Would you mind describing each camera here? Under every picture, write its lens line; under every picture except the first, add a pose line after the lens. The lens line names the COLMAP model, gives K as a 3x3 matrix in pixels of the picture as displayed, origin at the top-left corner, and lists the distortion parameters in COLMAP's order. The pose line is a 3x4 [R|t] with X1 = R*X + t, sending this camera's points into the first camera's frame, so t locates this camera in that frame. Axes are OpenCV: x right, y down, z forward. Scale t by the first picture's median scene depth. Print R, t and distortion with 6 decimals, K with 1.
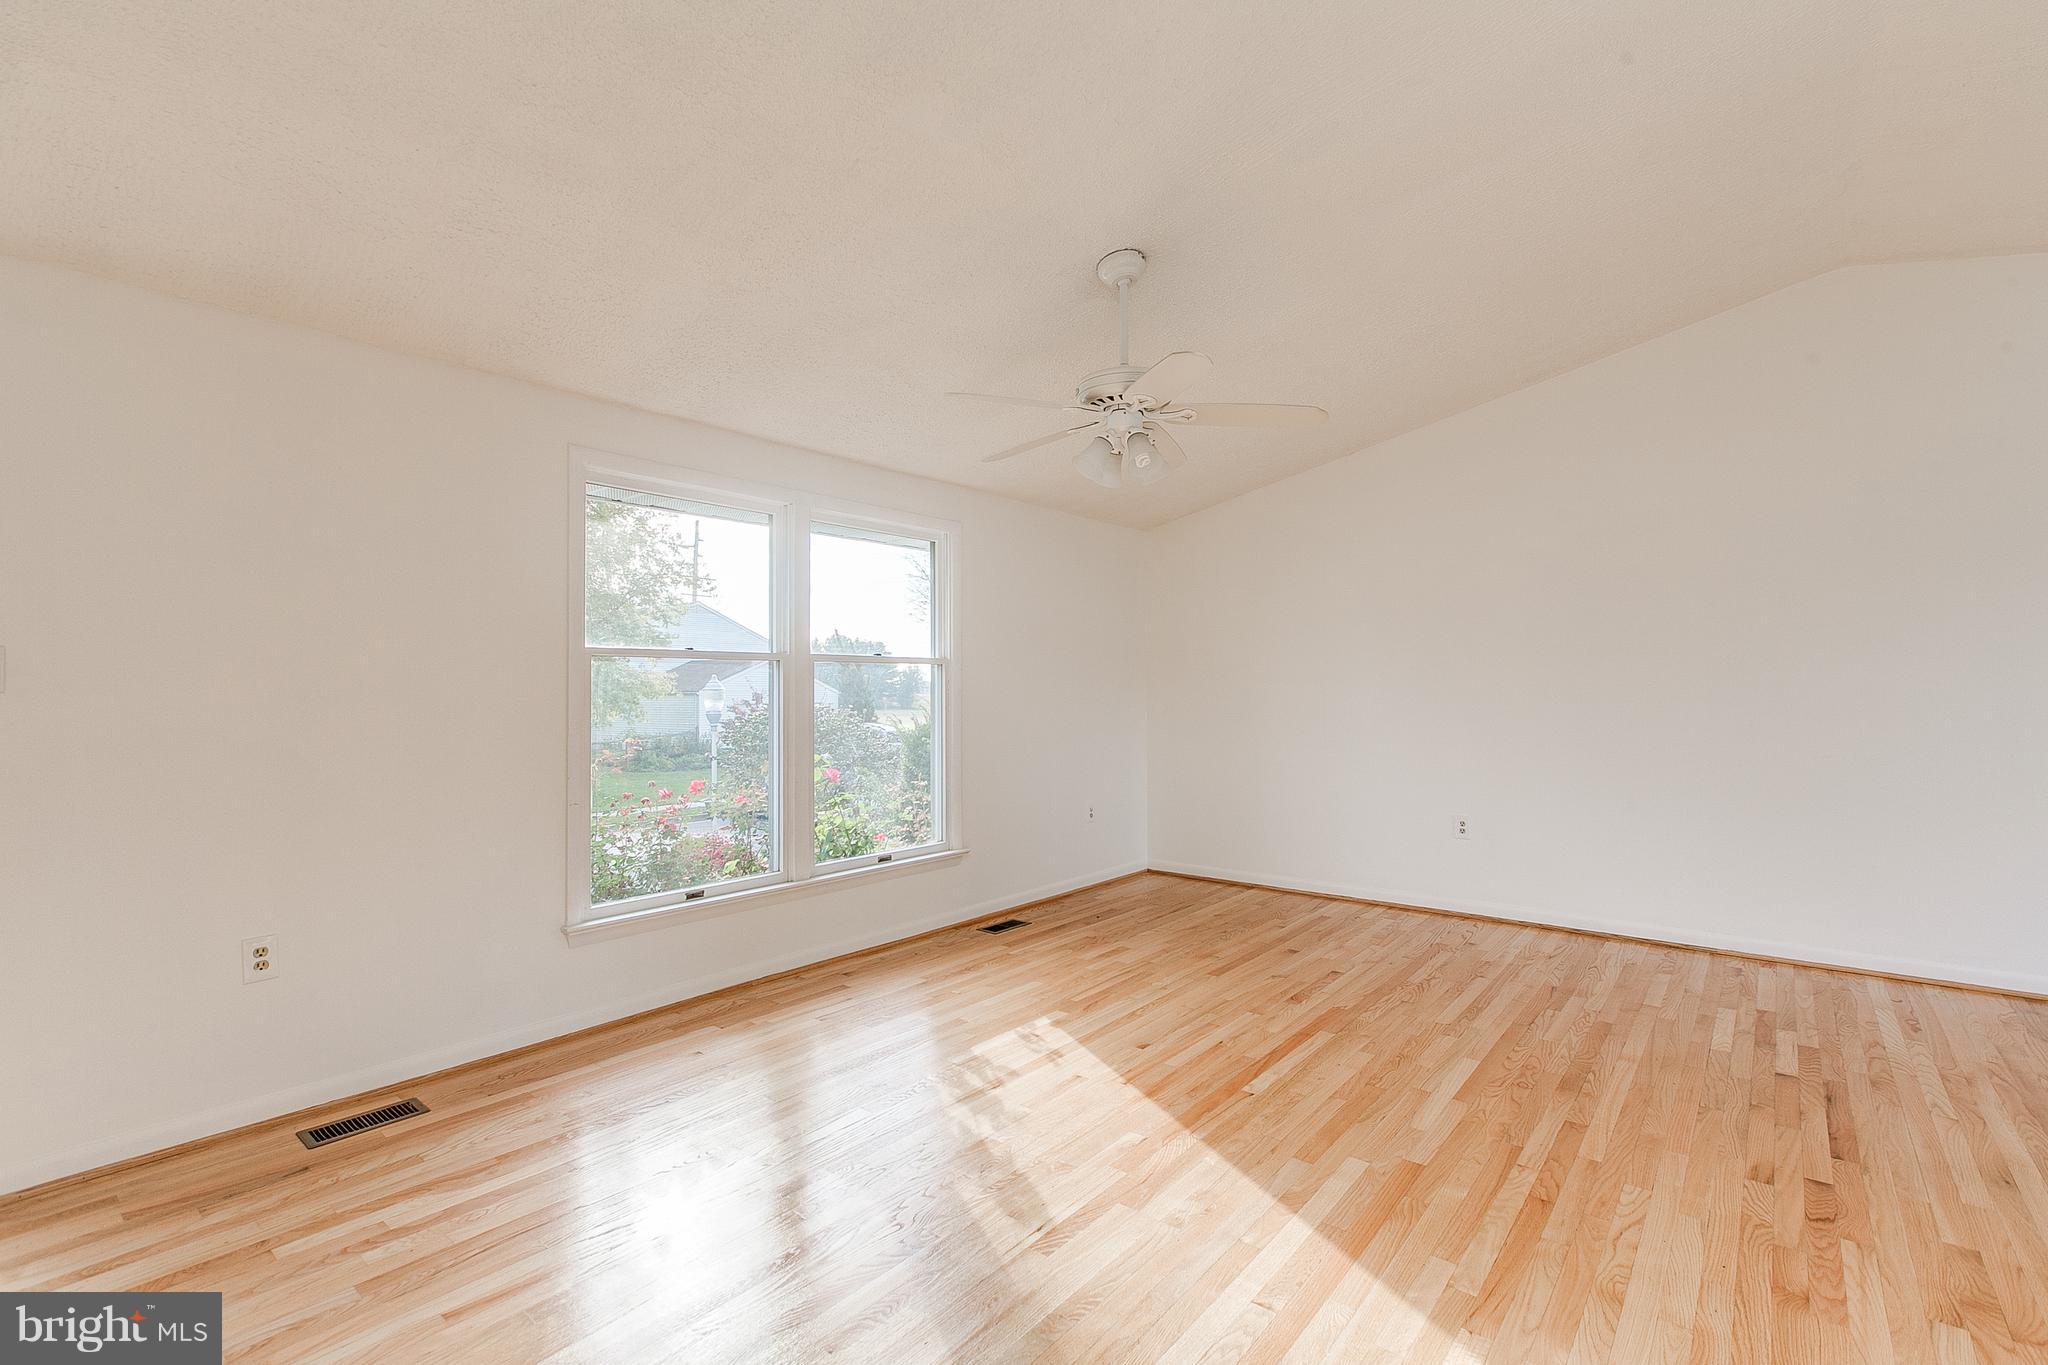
lens RADIAL K [[929.0, 0, 1012.9], [0, 929.0, 675.4], [0, 0, 1]] dist [0.004961, -0.002118]
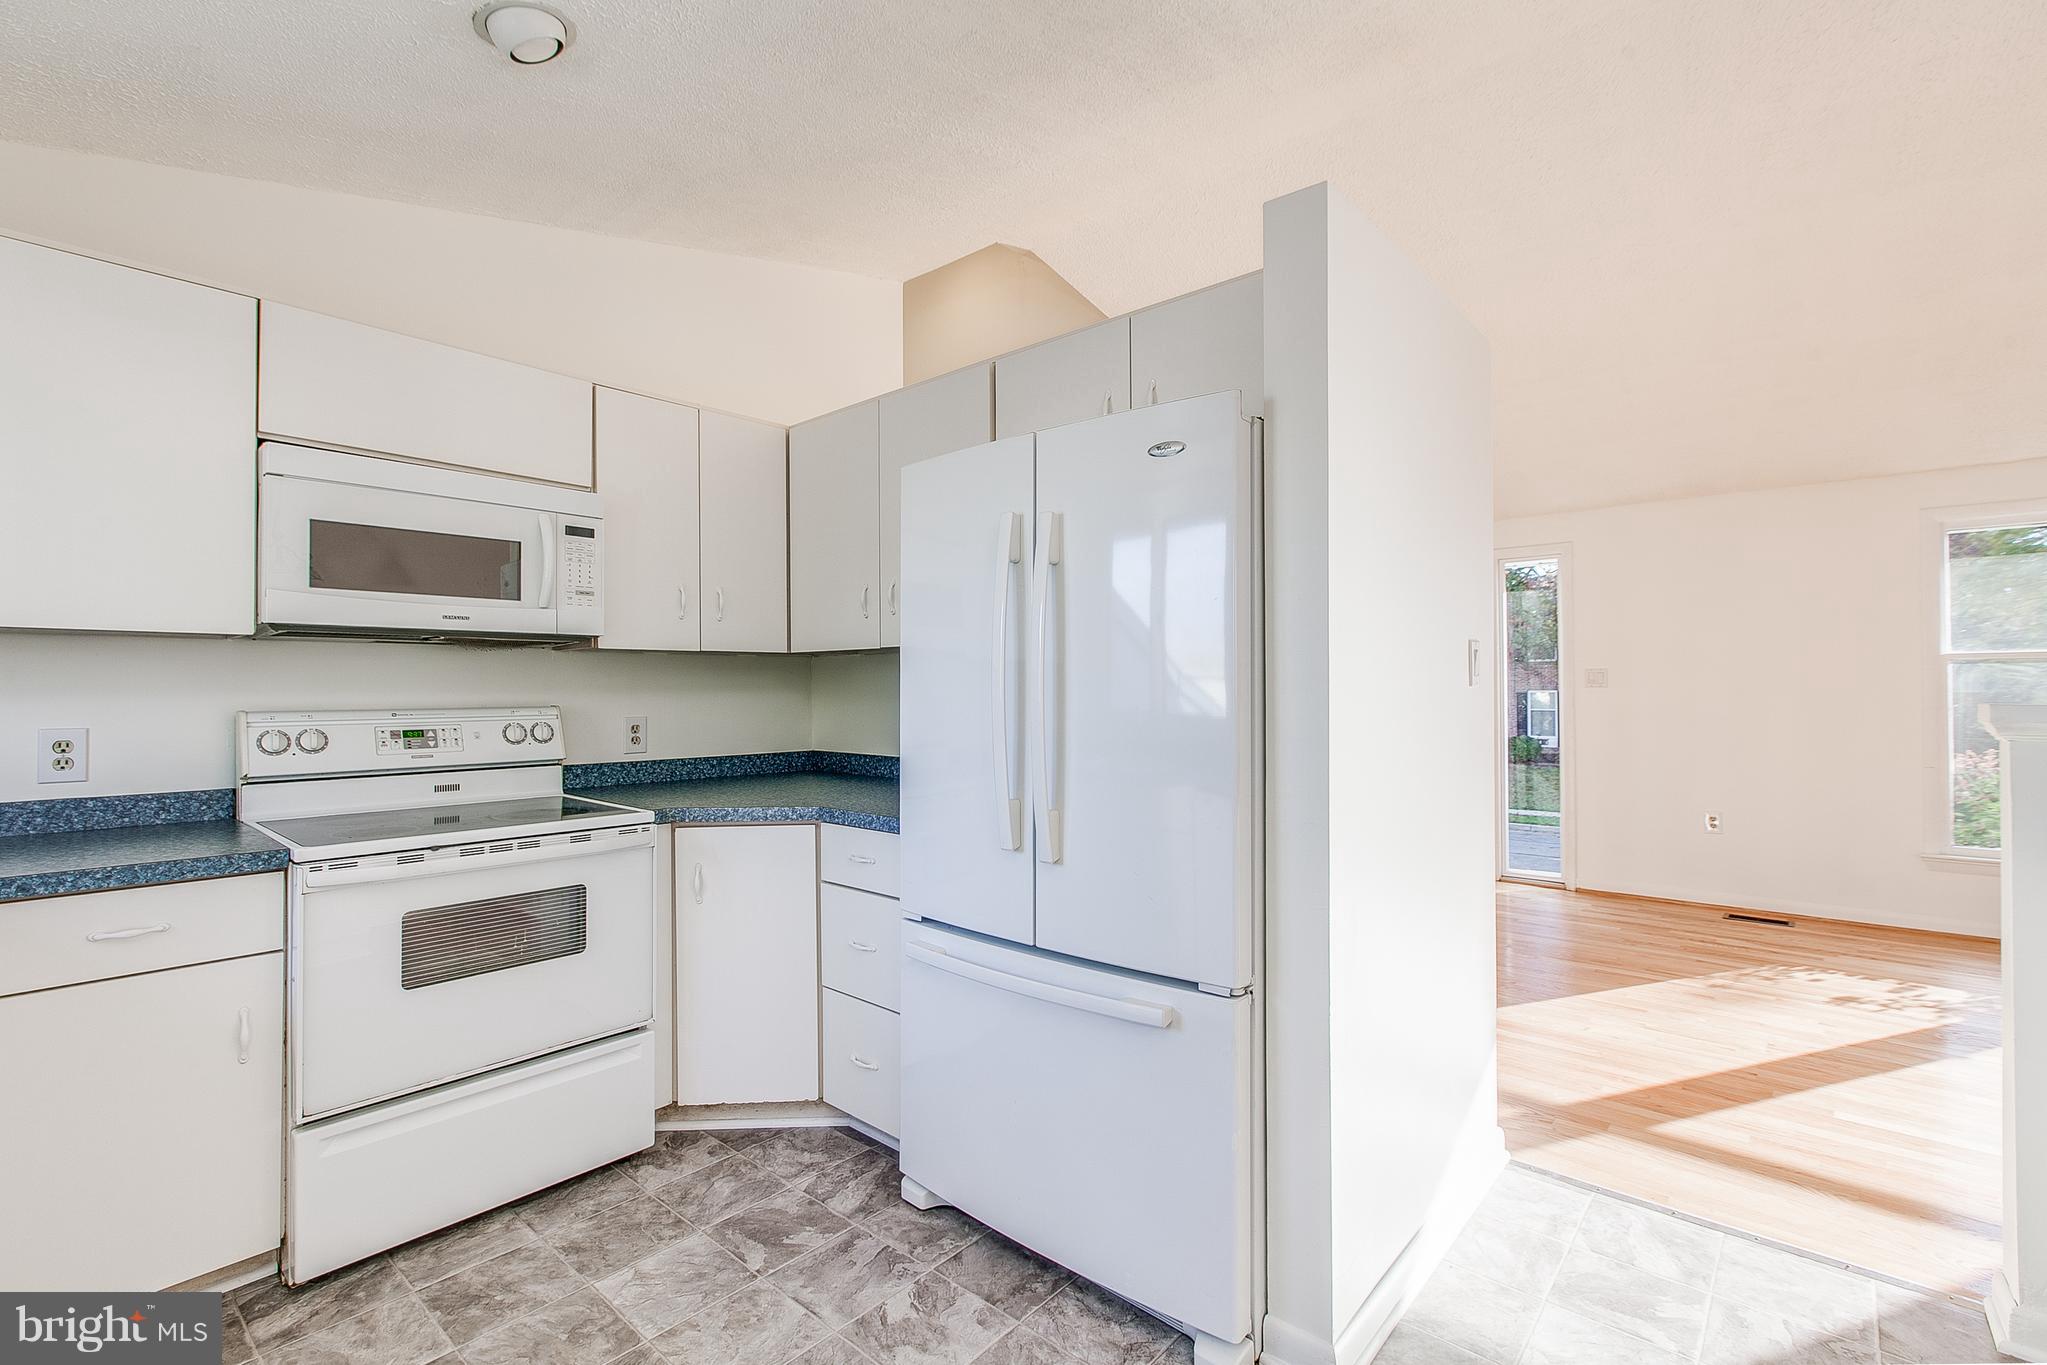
lens RADIAL K [[928.6, 0, 1026.0], [0, 928.6, 673.7], [0, 0, 1]] dist [0.004961, -0.002118]
pose [[-0.022109, -0.014476, -0.999651, 1.005561], [0.017697, 0.999733, -0.014868, -0.006101], [0.999599, -0.018019, -0.021847, -0.341372]]
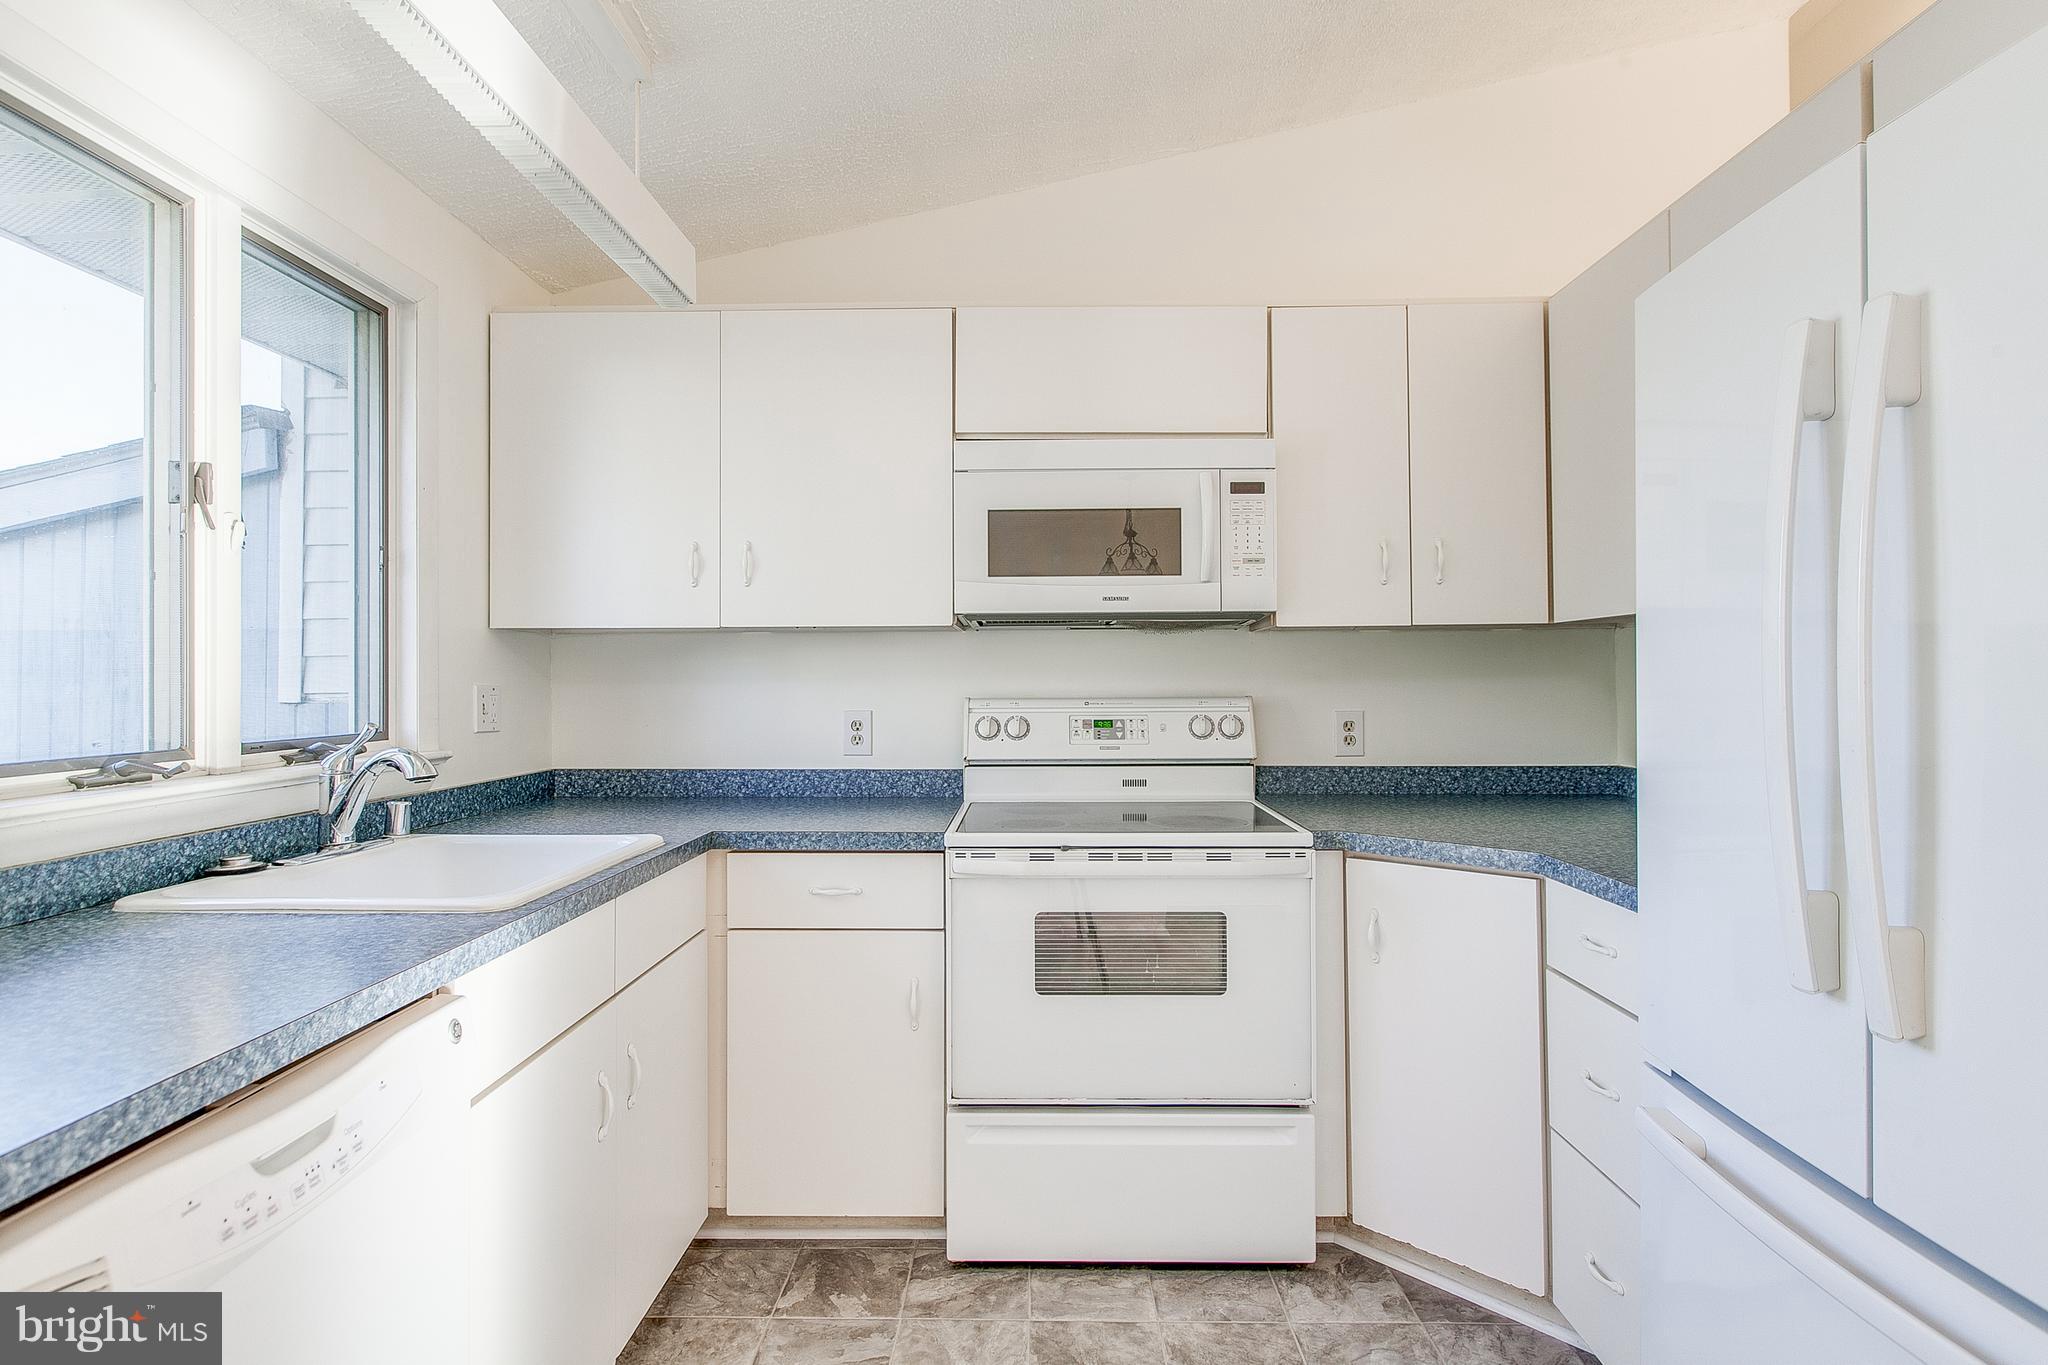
lens RADIAL K [[1049.4, 0, 1023.6], [0, 1049.4, 668.5], [0, 0, 1]] dist [-0.002140, 0.002614]
pose [[-0.780647, -0.003258, -0.624964, 0.804686], [0.014978, 0.999602, -0.023921, -0.001328], [0.624793, -0.028035, -0.780287, -0.252687]]
